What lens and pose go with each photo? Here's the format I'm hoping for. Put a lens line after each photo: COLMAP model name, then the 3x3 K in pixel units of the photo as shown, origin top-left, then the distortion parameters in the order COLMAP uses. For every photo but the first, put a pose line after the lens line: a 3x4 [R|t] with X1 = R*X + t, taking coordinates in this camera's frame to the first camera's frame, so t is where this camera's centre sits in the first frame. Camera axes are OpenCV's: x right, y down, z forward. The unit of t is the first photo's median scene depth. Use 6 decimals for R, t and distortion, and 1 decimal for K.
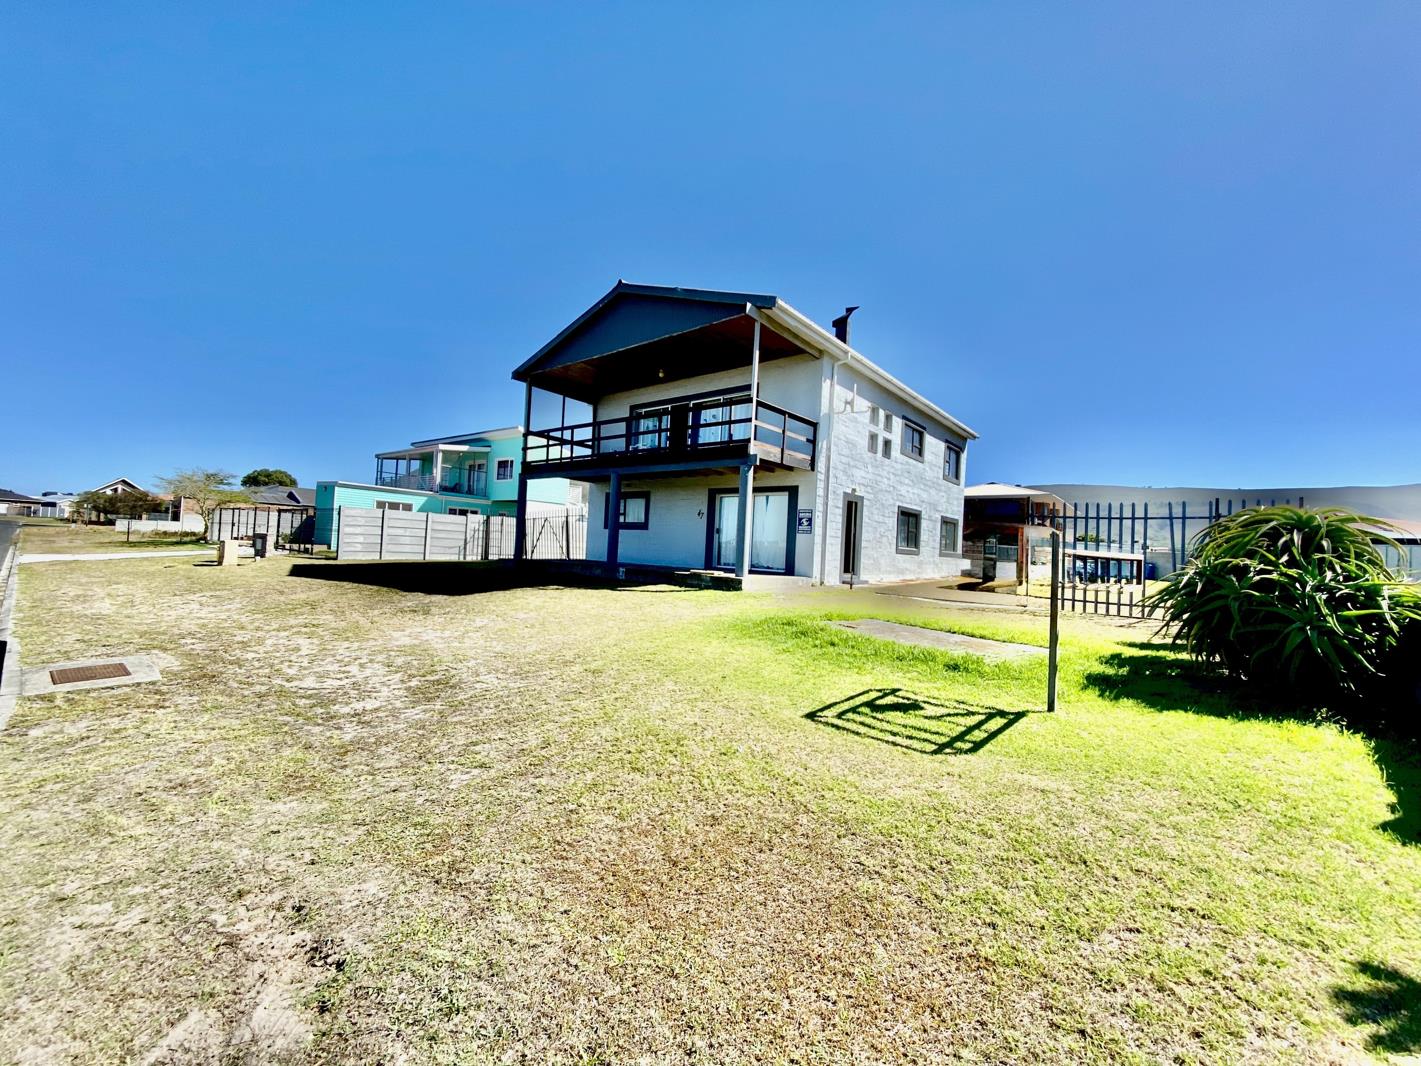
lens RADIAL K [[578.5, 0, 710.5], [0, 578.5, 533.0], [0, 0, 1]] dist [0.003132, -0.000009]
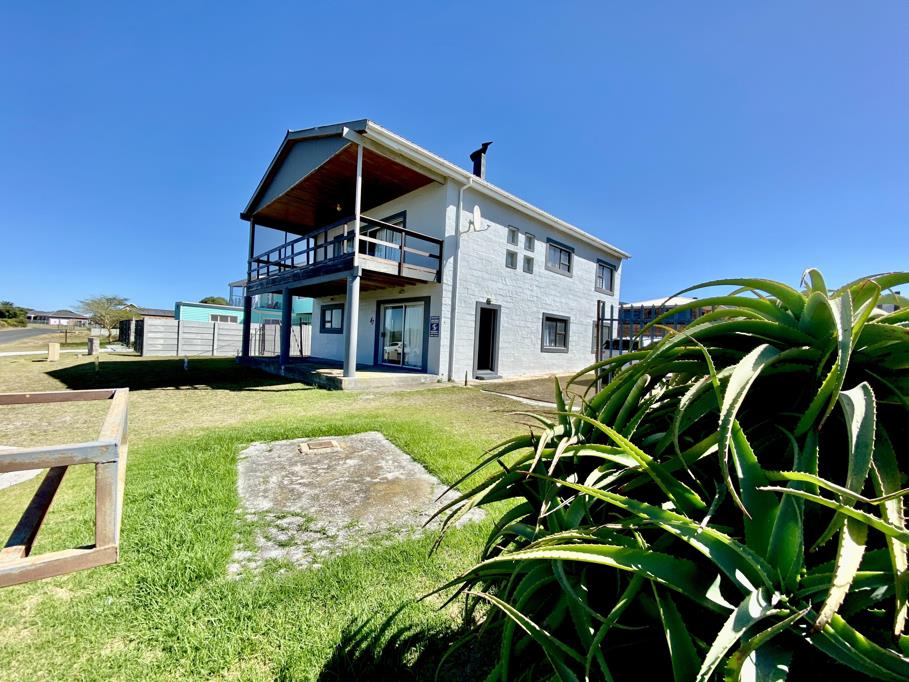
lens RADIAL K [[370.1, 0, 454.5], [0, 370.1, 341.0], [0, 0, 1]] dist [0.003132, -0.000009]
pose [[0.993608, -0.003913, -0.112817, 0.263412], [0.005964, 0.999823, 0.017846, -0.003189], [0.112727, -0.018405, 0.993456, 0.240810]]
